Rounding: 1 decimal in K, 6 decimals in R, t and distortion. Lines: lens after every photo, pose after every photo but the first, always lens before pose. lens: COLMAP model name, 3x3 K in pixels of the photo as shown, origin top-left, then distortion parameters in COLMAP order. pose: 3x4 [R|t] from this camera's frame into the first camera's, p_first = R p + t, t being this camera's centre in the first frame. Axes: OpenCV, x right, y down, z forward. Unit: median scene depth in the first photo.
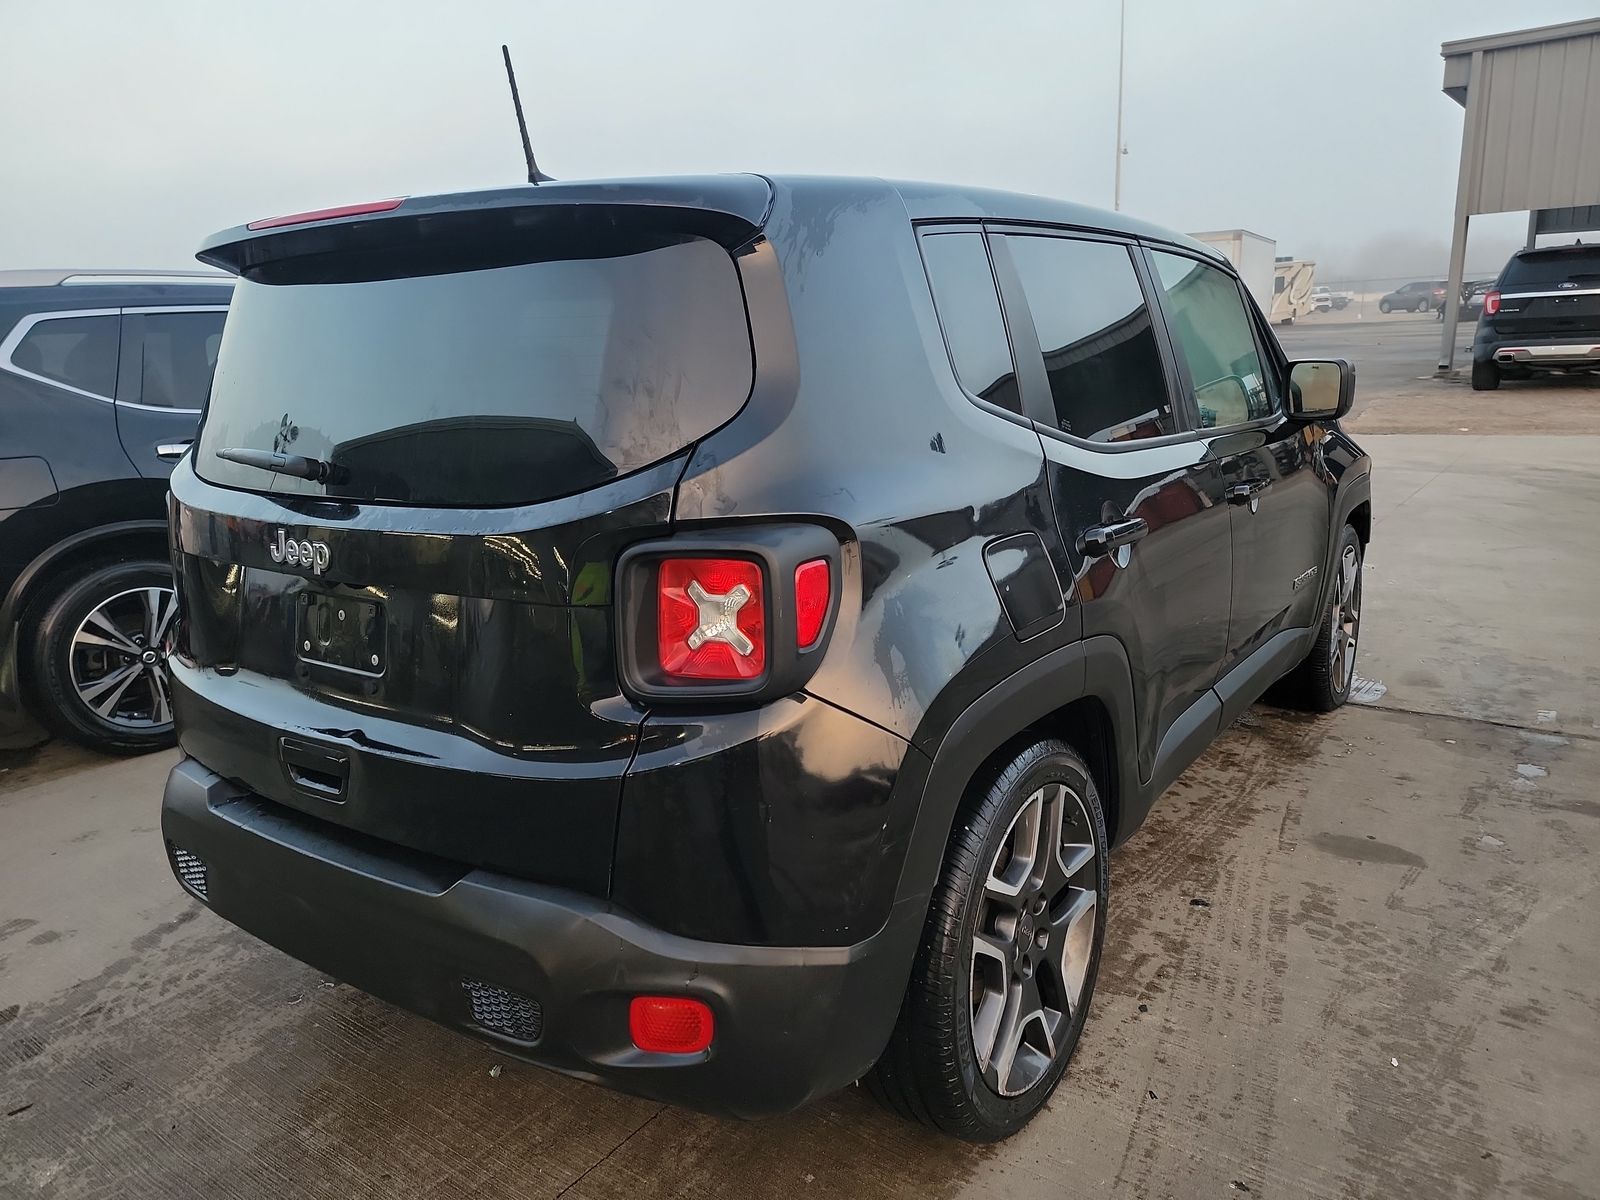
lens RADIAL K [[1133.2, 0, 786.7], [0, 1133.2, 613.5], [0, 0, 1]] dist [0.051729, -0.055492]
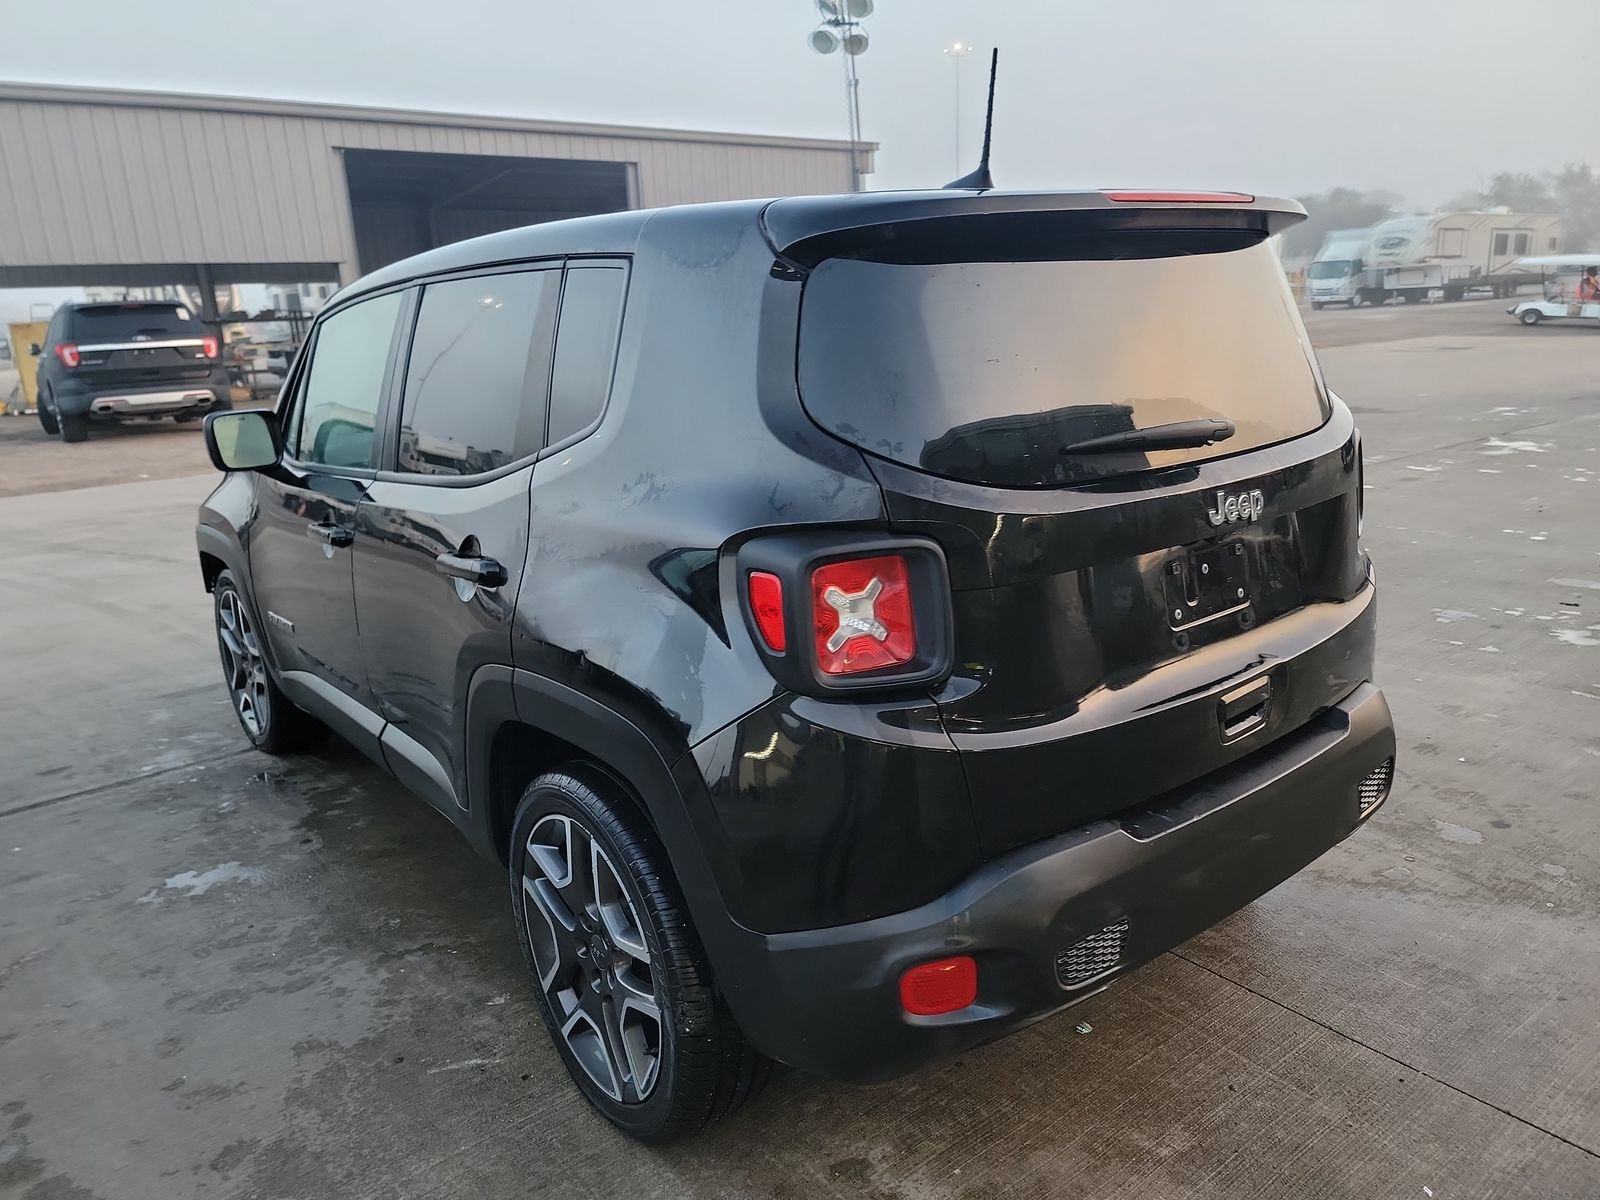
lens RADIAL K [[1145.5, 0, 800.0], [0, 1145.5, 600.0], [0, 0, 1]] dist [0.062605, -0.050223]
pose [[0.260971, -0.207473, 0.942788, -1.404569], [0.271827, 0.952907, 0.134456, -0.203218], [-0.926285, 0.221186, 0.305078, 0.951628]]
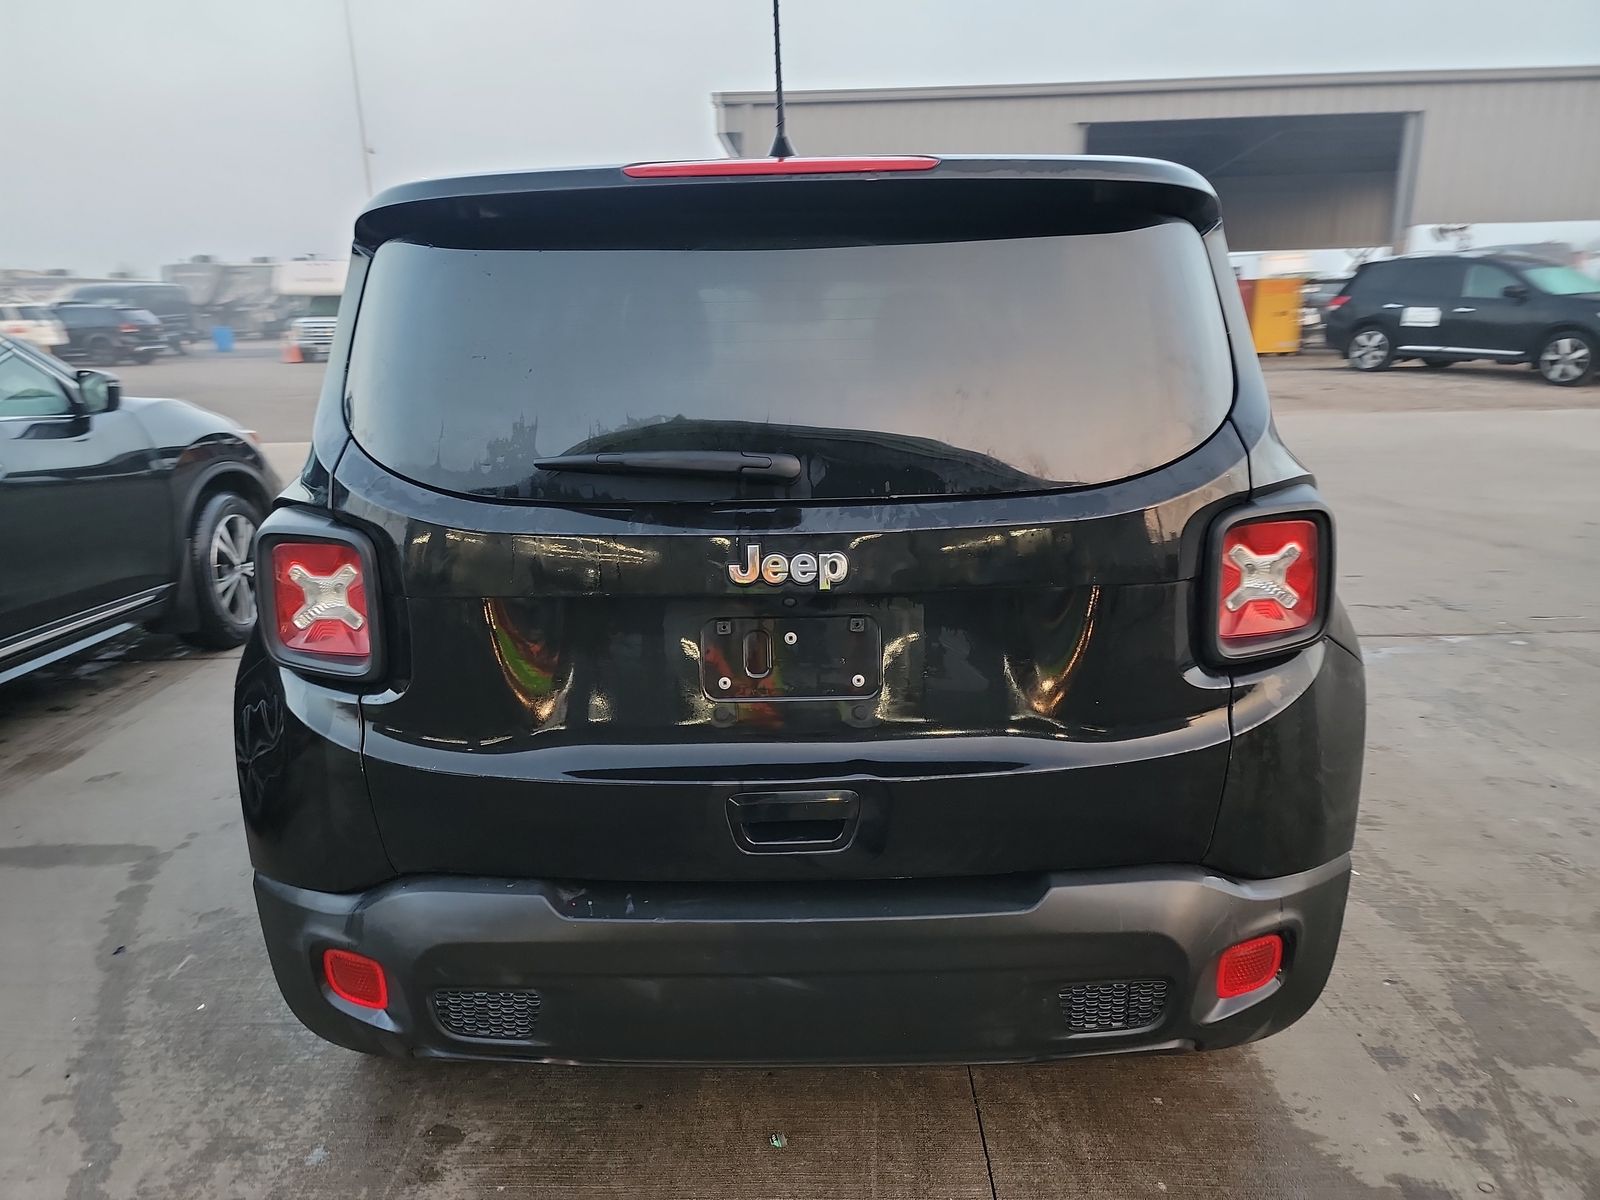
lens RADIAL K [[1133.2, 0, 786.7], [0, 1133.2, 613.5], [0, 0, 1]] dist [0.051729, -0.055492]
pose [[0.820451, -0.124276, 0.558046, -0.802716], [0.128278, 0.991217, 0.032146, -0.041777], [-0.557139, 0.045211, 0.829187, 0.272942]]
